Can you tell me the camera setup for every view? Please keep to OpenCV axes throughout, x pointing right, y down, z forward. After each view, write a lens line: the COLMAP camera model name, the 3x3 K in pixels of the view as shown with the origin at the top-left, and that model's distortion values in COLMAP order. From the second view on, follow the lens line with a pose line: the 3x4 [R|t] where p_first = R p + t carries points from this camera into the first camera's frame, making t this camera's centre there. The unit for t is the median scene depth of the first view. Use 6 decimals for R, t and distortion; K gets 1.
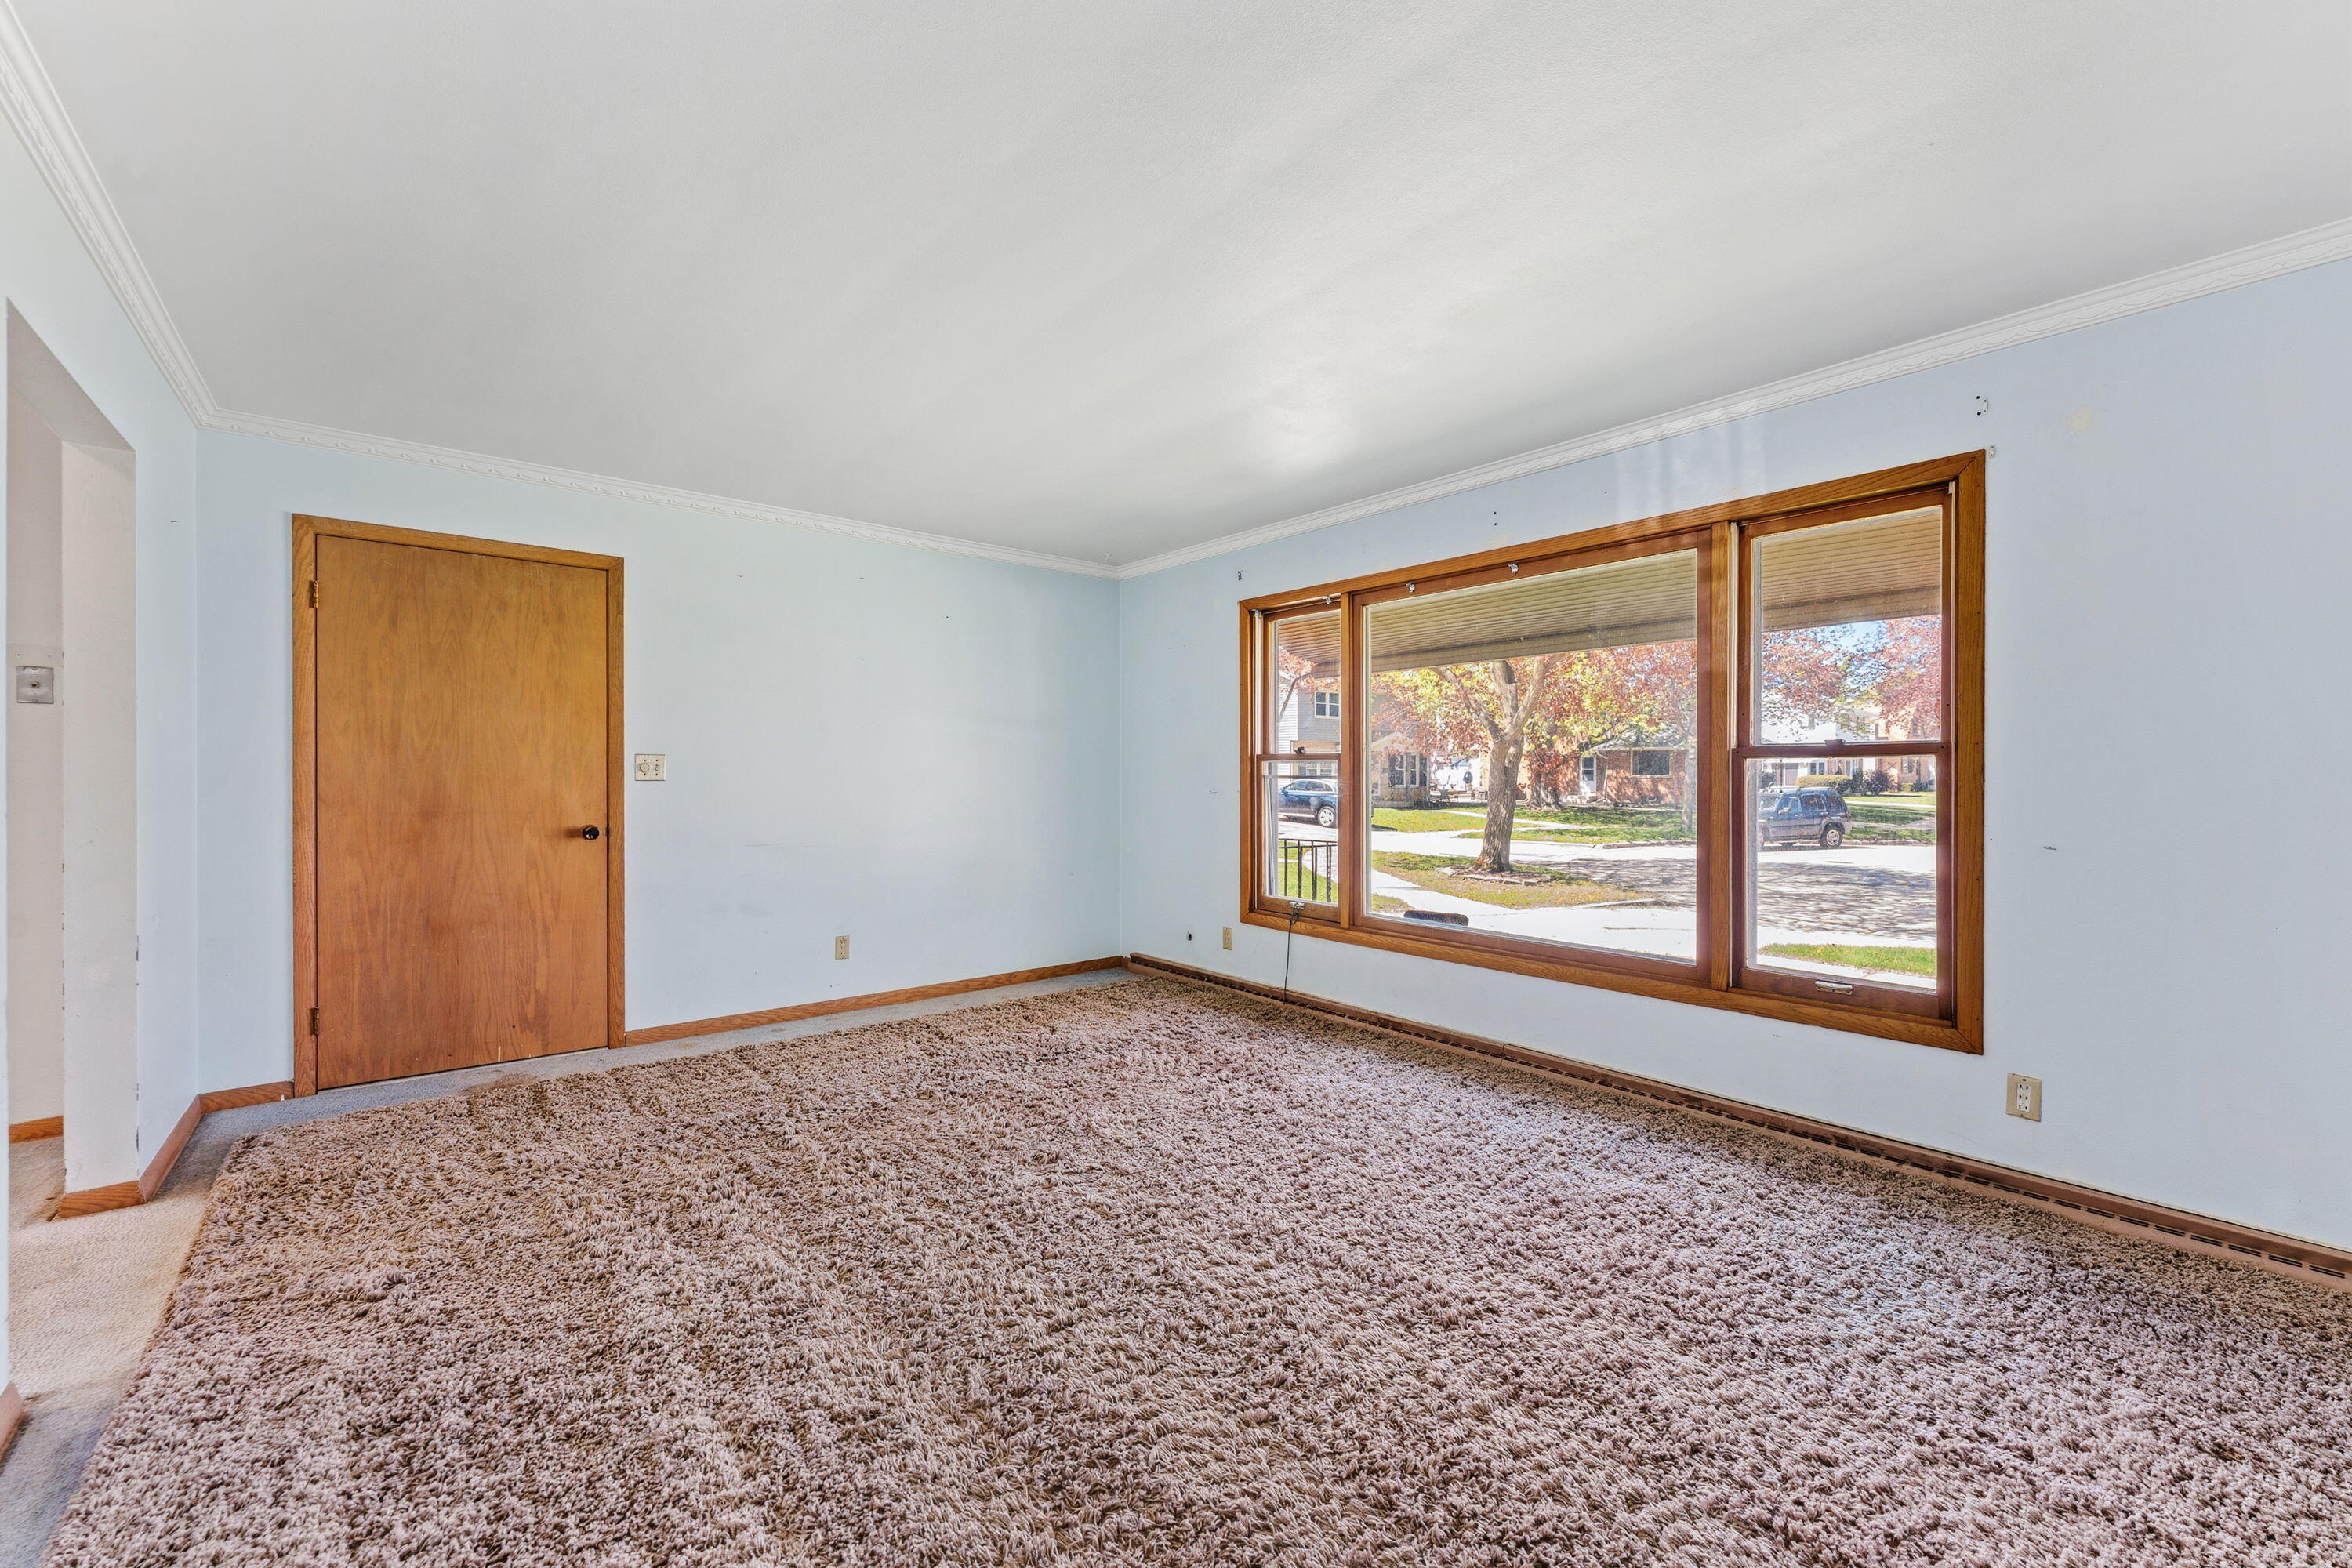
lens RADIAL K [[939.7, 0, 1196.9], [0, 939.7, 769.9], [0, 0, 1]] dist [0.002385, -0.000140]
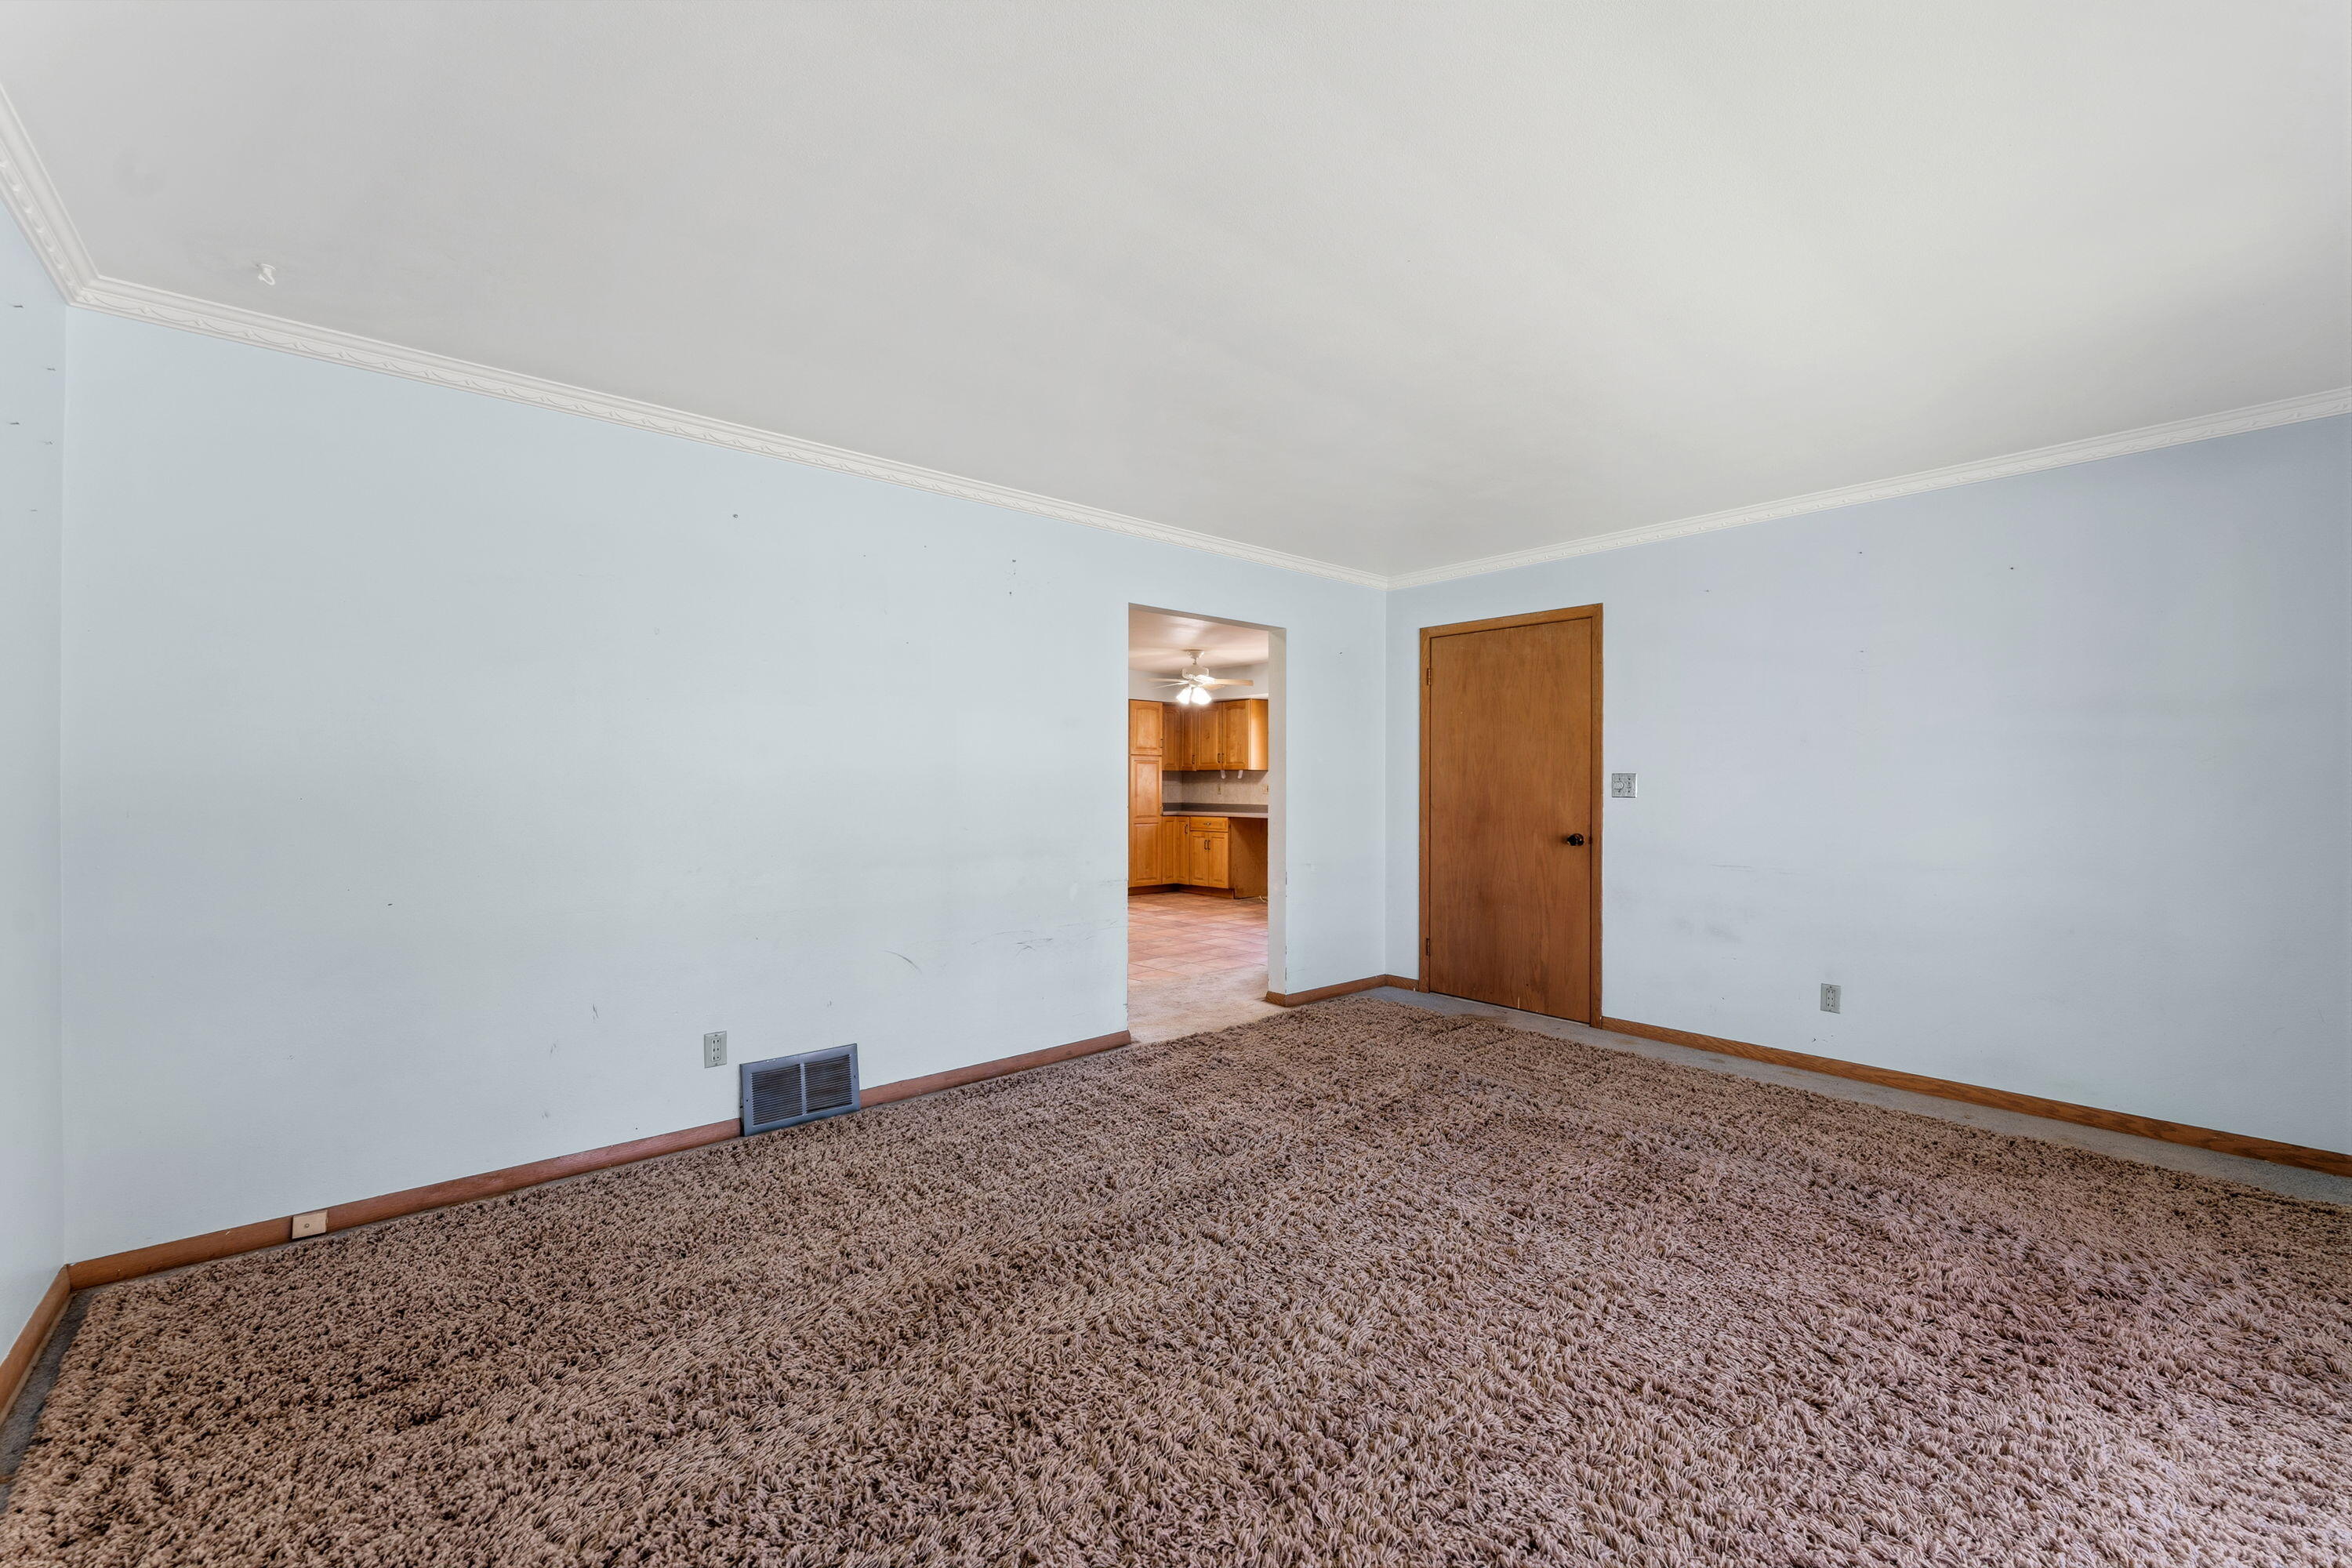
lens RADIAL K [[939.7, 0, 1175.5], [0, 939.7, 784.7], [0, 0, 1]] dist [0.002385, -0.000140]
pose [[0.017225, -0.003374, -0.999846, 0.556879], [-0.002684, 0.999991, -0.003421, 0.001775], [0.999848, 0.002742, 0.017216, 0.481973]]
